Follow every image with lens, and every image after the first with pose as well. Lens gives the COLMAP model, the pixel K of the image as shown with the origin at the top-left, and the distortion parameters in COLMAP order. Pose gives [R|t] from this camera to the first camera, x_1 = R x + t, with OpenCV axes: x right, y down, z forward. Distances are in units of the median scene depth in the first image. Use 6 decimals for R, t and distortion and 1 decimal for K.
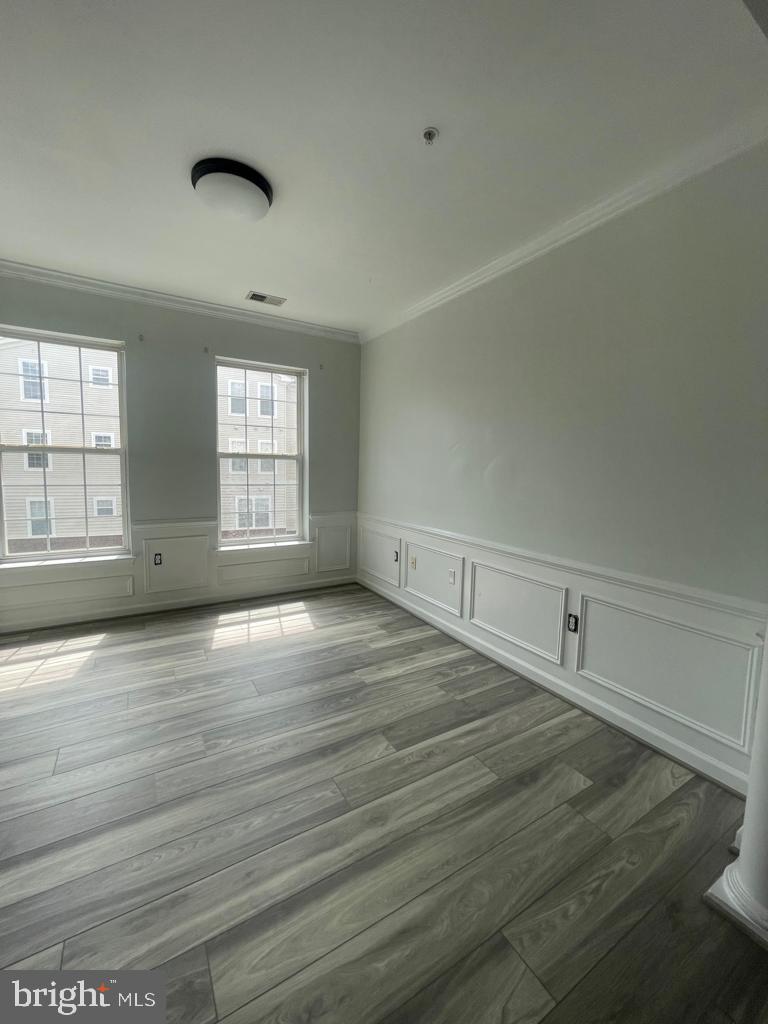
lens RADIAL K [[411.0, 0, 384.5], [0, 411.0, 506.4], [0, 0, 1]] dist [-0.006590, 0.001946]
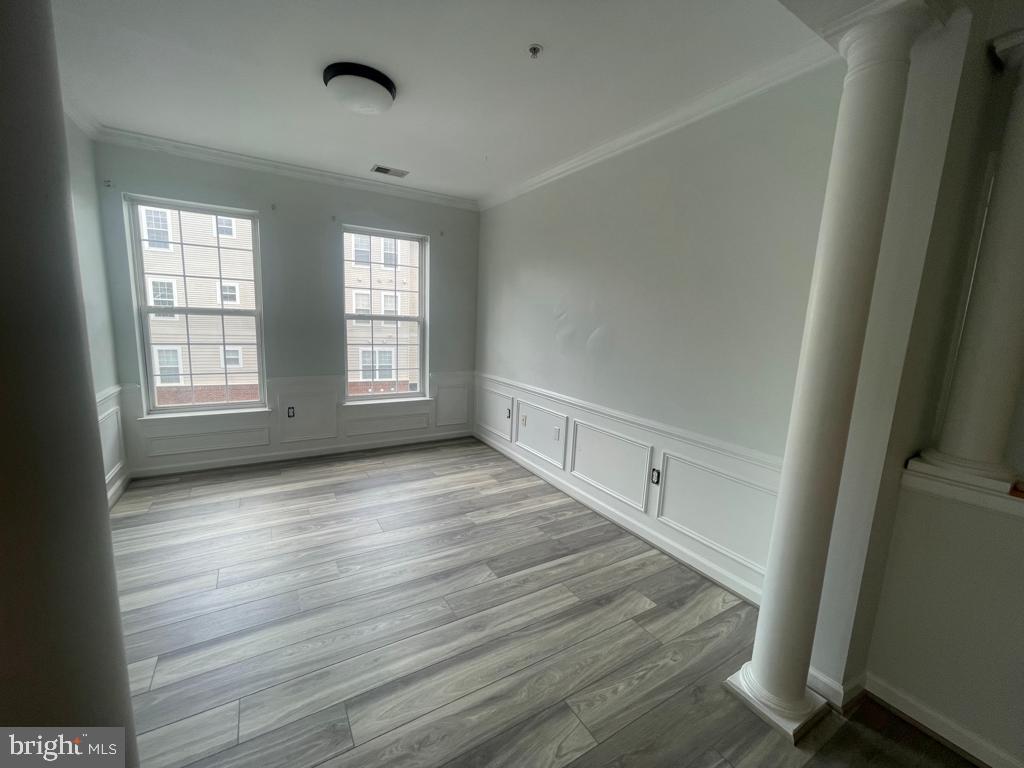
lens RADIAL K [[411.0, 0, 506.4], [0, 411.0, 386.0], [0, 0, 1]] dist [-0.006590, 0.001946]
pose [[0.999788, 0.020493, -0.001990, 0.043367], [-0.020322, 0.997701, 0.064645, -0.040449], [0.003310, -0.064591, 0.997906, -0.155471]]
